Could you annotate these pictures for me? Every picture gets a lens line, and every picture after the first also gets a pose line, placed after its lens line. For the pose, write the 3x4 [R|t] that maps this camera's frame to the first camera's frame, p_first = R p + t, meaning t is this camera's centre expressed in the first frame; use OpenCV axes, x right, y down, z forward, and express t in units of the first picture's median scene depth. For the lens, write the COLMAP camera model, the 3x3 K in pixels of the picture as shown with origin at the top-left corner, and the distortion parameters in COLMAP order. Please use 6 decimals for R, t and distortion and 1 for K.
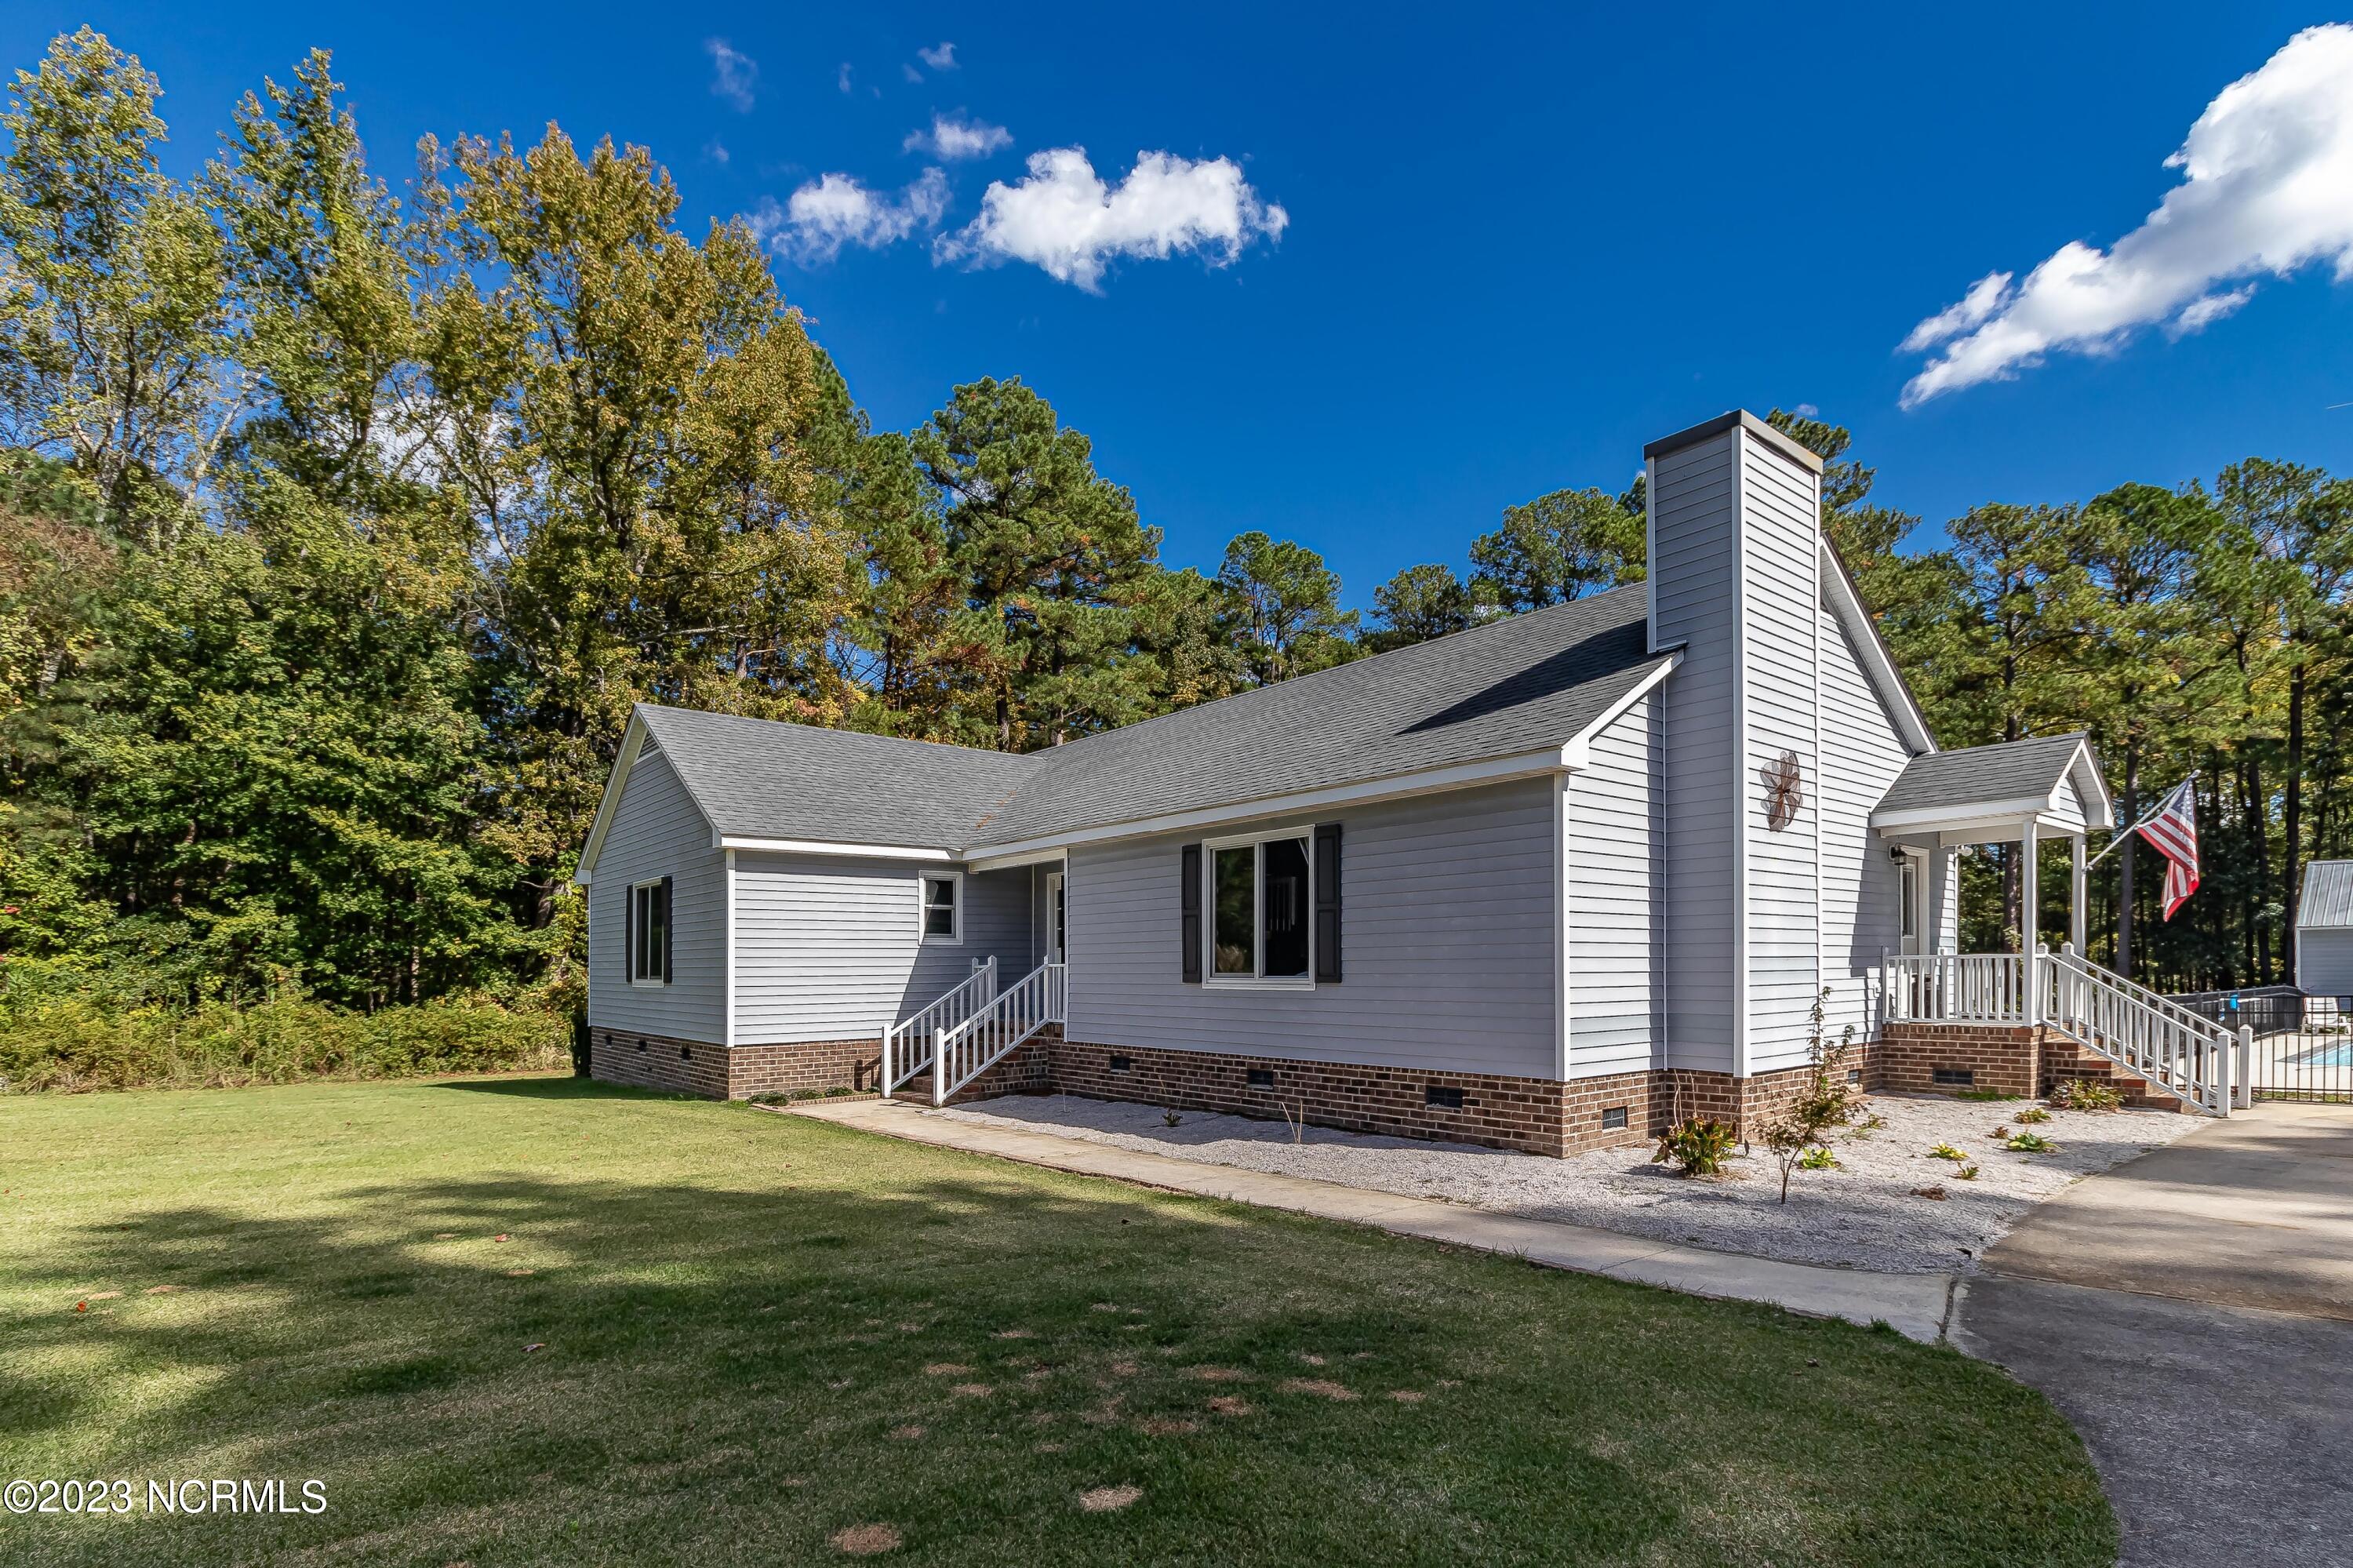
lens RADIAL K [[1146.4, 0, 1155.2], [0, 1146.4, 965.5], [0, 0, 1]] dist [-0.007178, -0.004951]
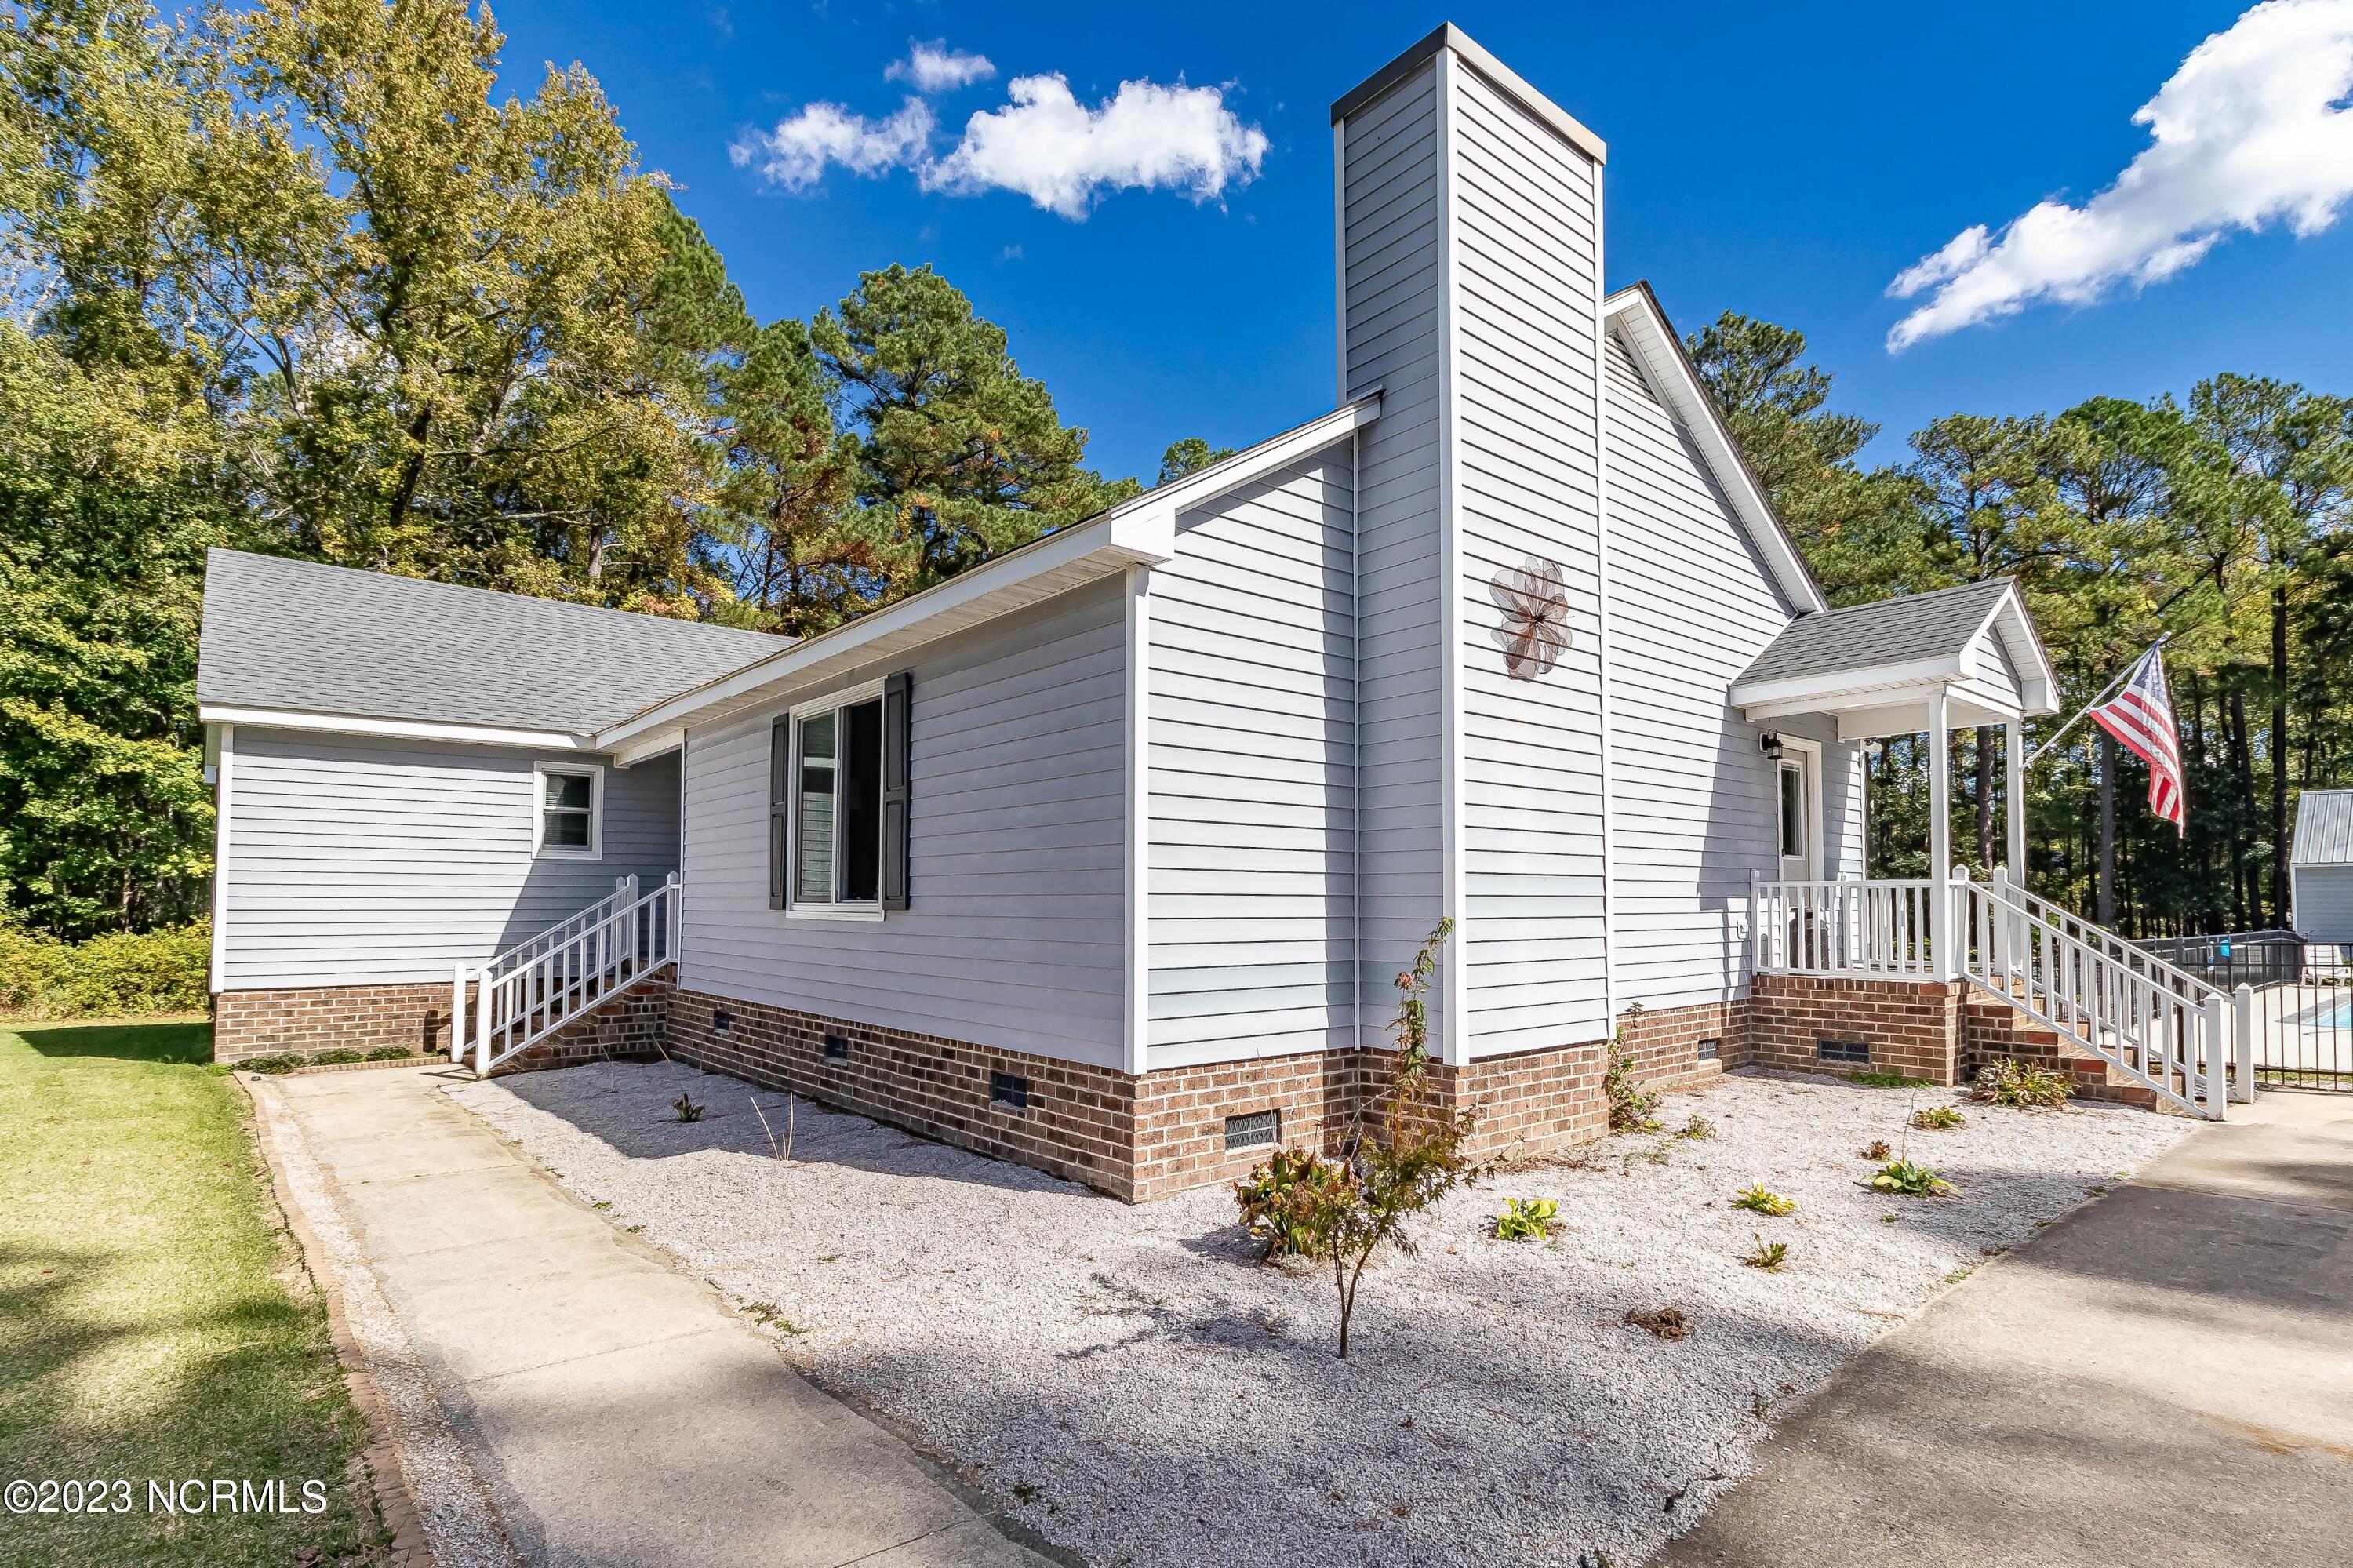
lens RADIAL K [[1146.4, 0, 1196.3], [0, 1146.4, 846.2], [0, 0, 1]] dist [-0.007178, -0.004951]
pose [[0.999611, 0.010623, 0.025798, 0.212451], [-0.009385, 0.998821, -0.047627, 0.005764], [-0.026273, 0.047366, 0.998532, 0.224850]]
